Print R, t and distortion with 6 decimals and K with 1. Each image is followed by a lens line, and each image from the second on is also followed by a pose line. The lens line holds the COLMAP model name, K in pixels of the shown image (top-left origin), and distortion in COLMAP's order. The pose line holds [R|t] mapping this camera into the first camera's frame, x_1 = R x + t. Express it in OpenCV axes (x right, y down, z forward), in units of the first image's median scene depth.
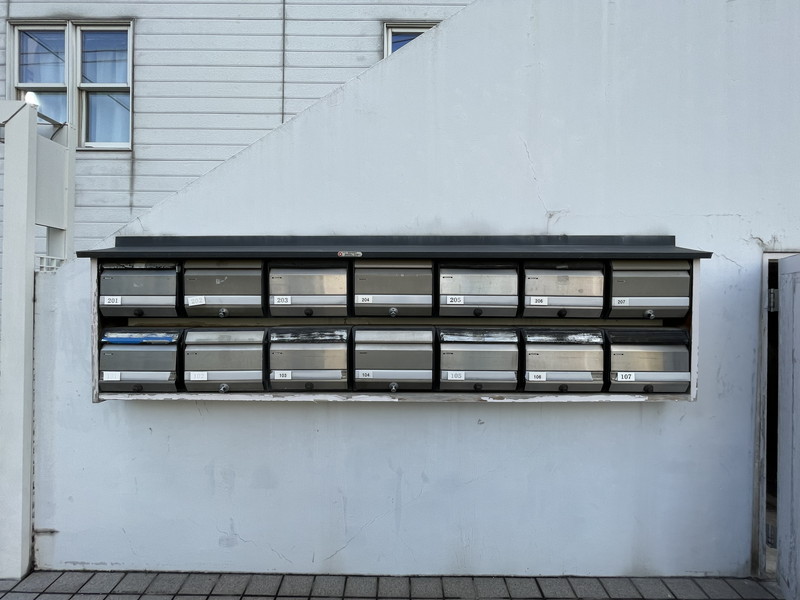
lens RADIAL K [[318.0, 0, 400.0], [0, 318.0, 300.0], [0, 0, 1]] dist [-0.001165, -0.000186]
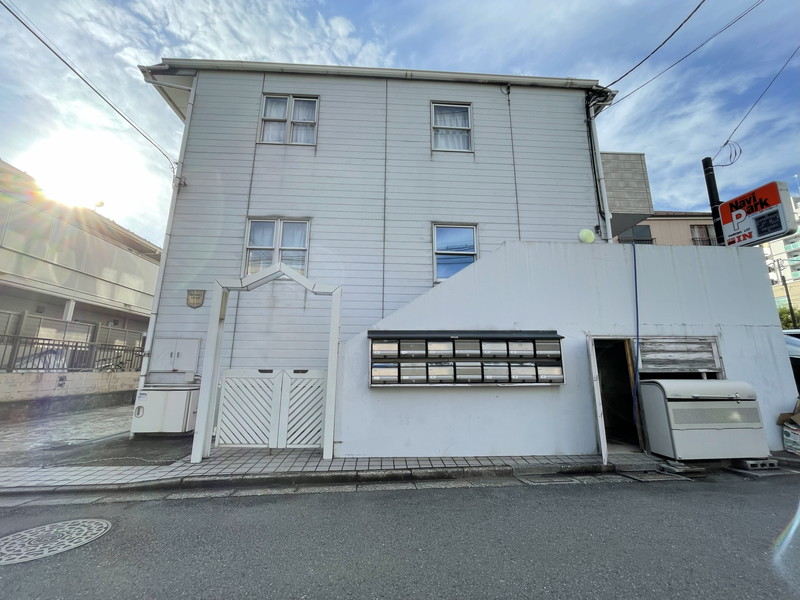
lens RADIAL K [[318.0, 0, 400.0], [0, 318.0, 300.0], [0, 0, 1]] dist [-0.001165, -0.000186]
pose [[0.998387, 0.006679, 0.056388, -0.852924], [0.005421, 0.977310, -0.211742, 0.156369], [-0.056523, 0.211706, 0.975697, -2.082102]]
